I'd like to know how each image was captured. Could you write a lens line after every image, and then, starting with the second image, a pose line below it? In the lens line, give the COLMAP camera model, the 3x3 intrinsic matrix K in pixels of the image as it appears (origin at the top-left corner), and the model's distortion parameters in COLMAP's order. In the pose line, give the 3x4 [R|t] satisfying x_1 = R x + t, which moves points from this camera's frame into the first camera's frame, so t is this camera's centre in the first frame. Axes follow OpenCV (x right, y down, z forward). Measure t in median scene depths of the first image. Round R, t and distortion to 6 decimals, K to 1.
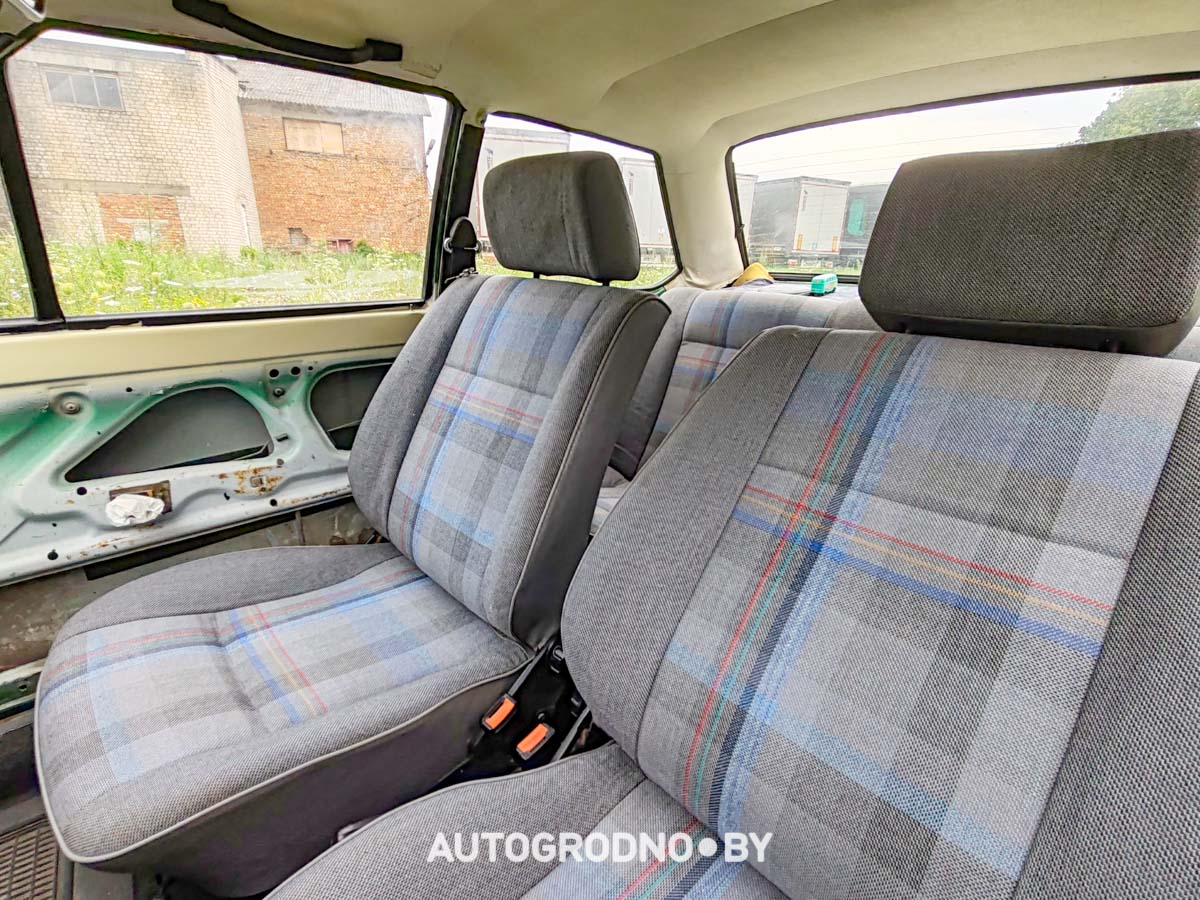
lens RADIAL K [[555.9, 0, 600.1], [0, 555.9, 458.4], [0, 0, 1]] dist [-0.007020, -0.000968]
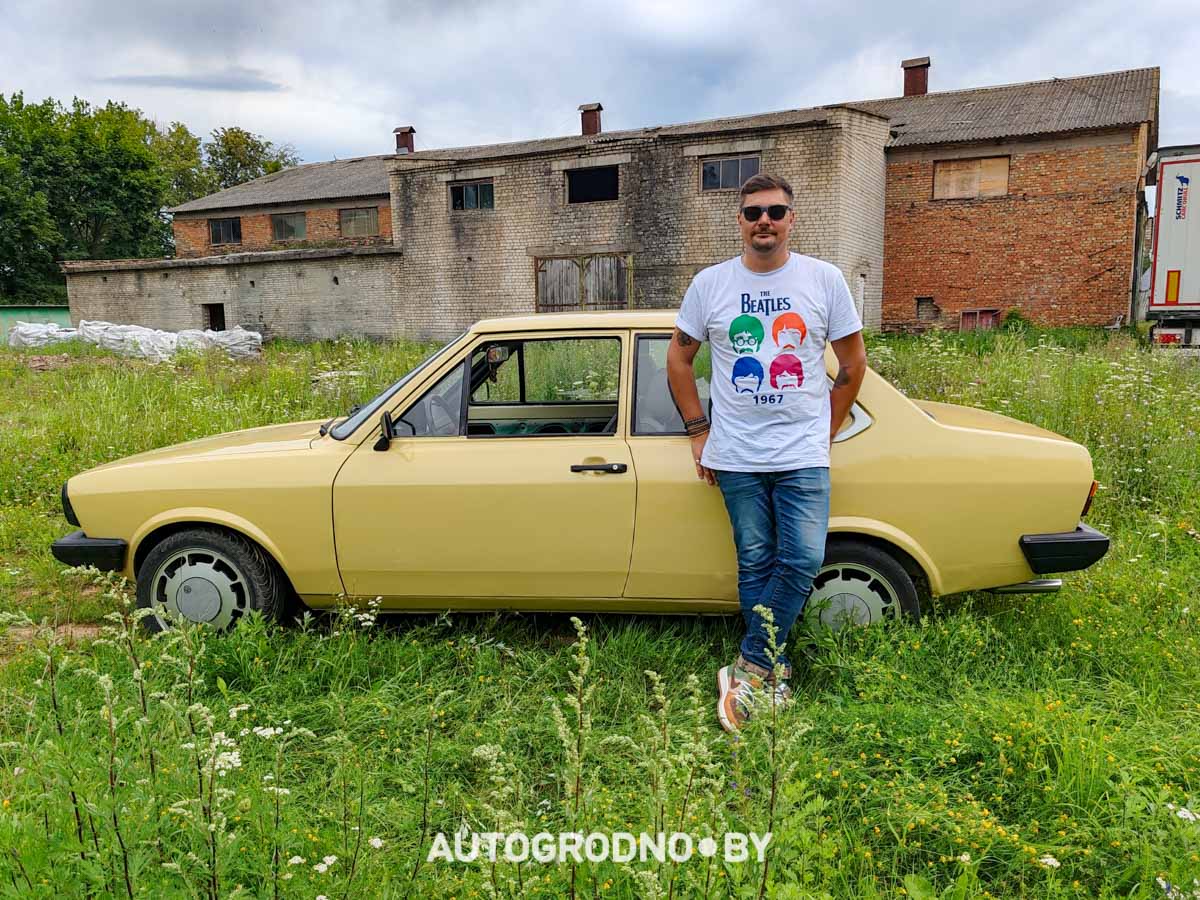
lens RADIAL K [[939.8, 0, 599.2], [0, 939.8, 450.0], [0, 0, 1]] dist [0.014019, -0.015947]
pose [[0.658491, 0.071983, -0.749139, 0.119124], [-0.231840, 0.966409, -0.110926, 0.018577], [0.715989, 0.246724, 0.653060, -0.077772]]
